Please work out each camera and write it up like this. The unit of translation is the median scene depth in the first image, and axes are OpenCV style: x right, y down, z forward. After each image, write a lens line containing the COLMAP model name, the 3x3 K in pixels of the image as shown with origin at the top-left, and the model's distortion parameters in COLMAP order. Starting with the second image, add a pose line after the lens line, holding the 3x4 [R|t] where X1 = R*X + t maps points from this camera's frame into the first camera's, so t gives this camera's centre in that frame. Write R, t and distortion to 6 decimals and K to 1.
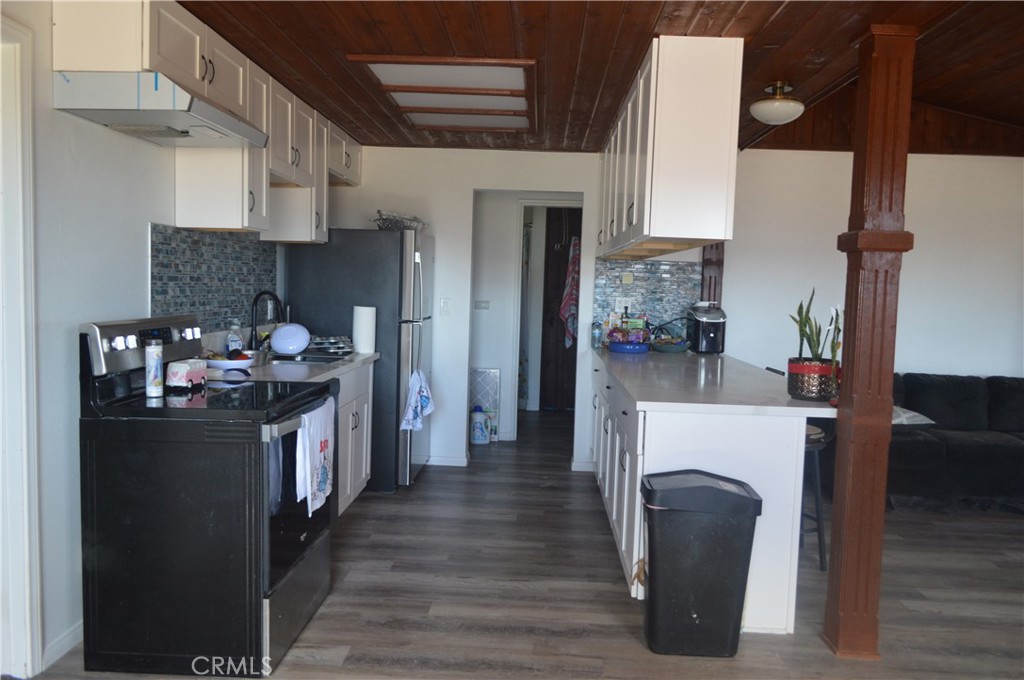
lens RADIAL K [[810.6, 0, 511.7], [0, 810.6, 340.6], [0, 0, 1]] dist [-0.007589, 0.004316]
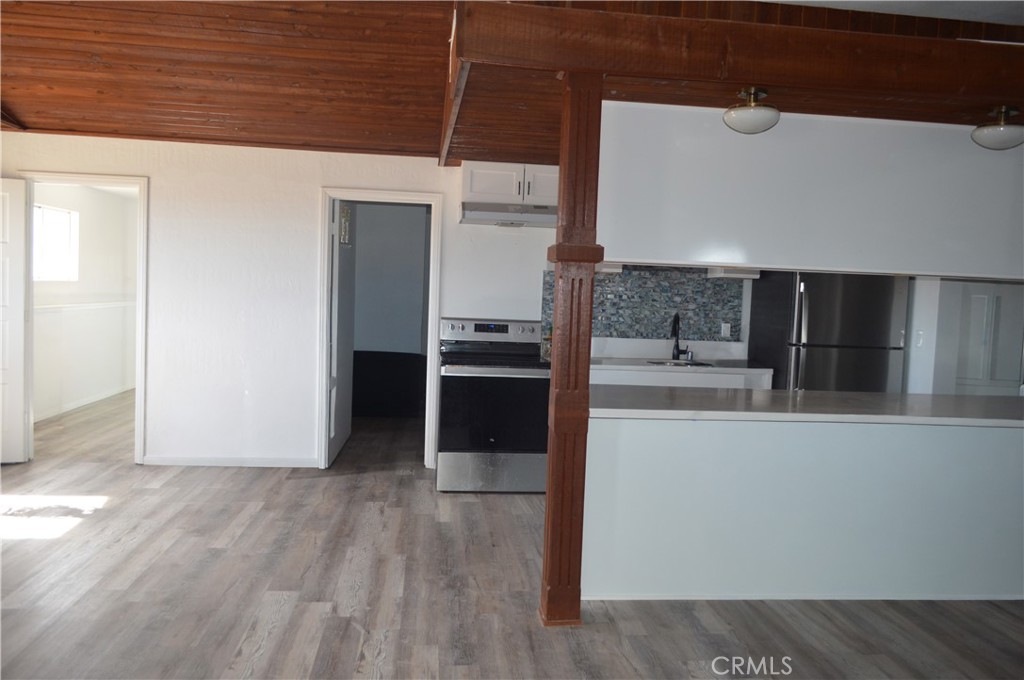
lens RADIAL K [[810.6, 0, 513.7], [0, 810.6, 341.3], [0, 0, 1]] dist [-0.007589, 0.004316]
pose [[0.148255, 0.031363, -0.988452, 1.393436], [-0.110531, 0.993760, 0.014953, -0.003132], [0.982753, 0.107037, 0.150796, 0.685752]]
